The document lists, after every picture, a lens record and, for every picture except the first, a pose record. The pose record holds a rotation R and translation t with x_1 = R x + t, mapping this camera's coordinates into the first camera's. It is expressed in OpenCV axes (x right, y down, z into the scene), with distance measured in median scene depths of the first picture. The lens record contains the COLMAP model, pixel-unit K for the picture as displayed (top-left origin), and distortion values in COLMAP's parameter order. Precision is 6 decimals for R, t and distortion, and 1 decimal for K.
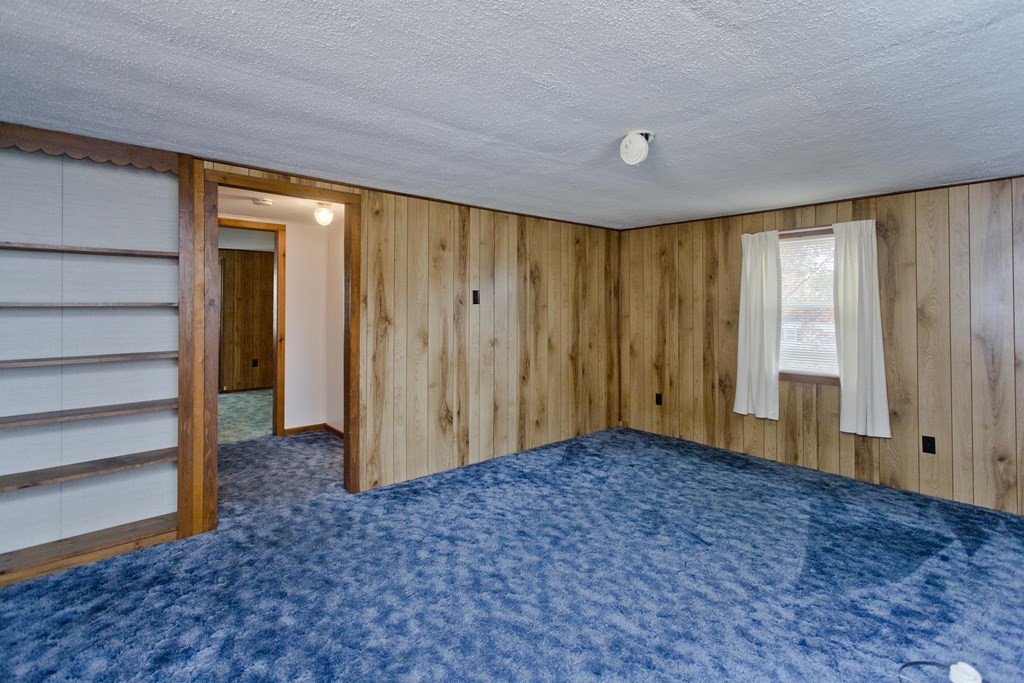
lens RADIAL K [[481.3, 0, 512.4], [0, 481.3, 297.8], [0, 0, 1]] dist [0.000160, -0.000344]
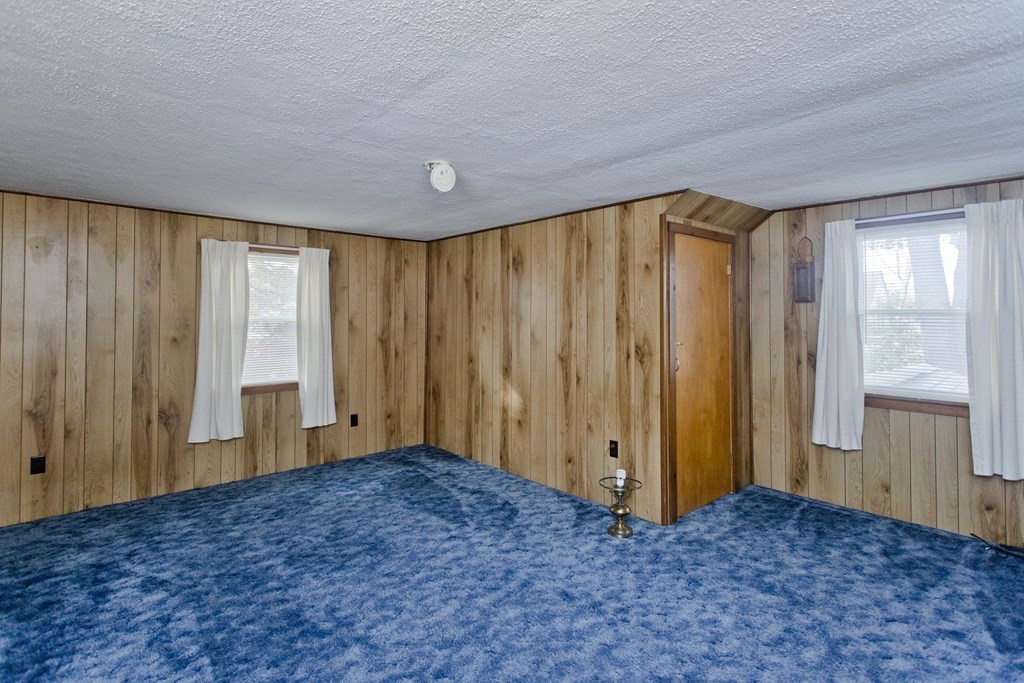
lens RADIAL K [[498.9, 0, 513.7], [0, 498.9, 306.8], [0, 0, 1]] dist [0.001488, 0.000515]
pose [[-0.009801, 0.018581, 0.999779, -0.514147], [-0.018653, 0.999650, -0.018761, -0.000142], [-0.999778, -0.018833, -0.009451, 0.510024]]
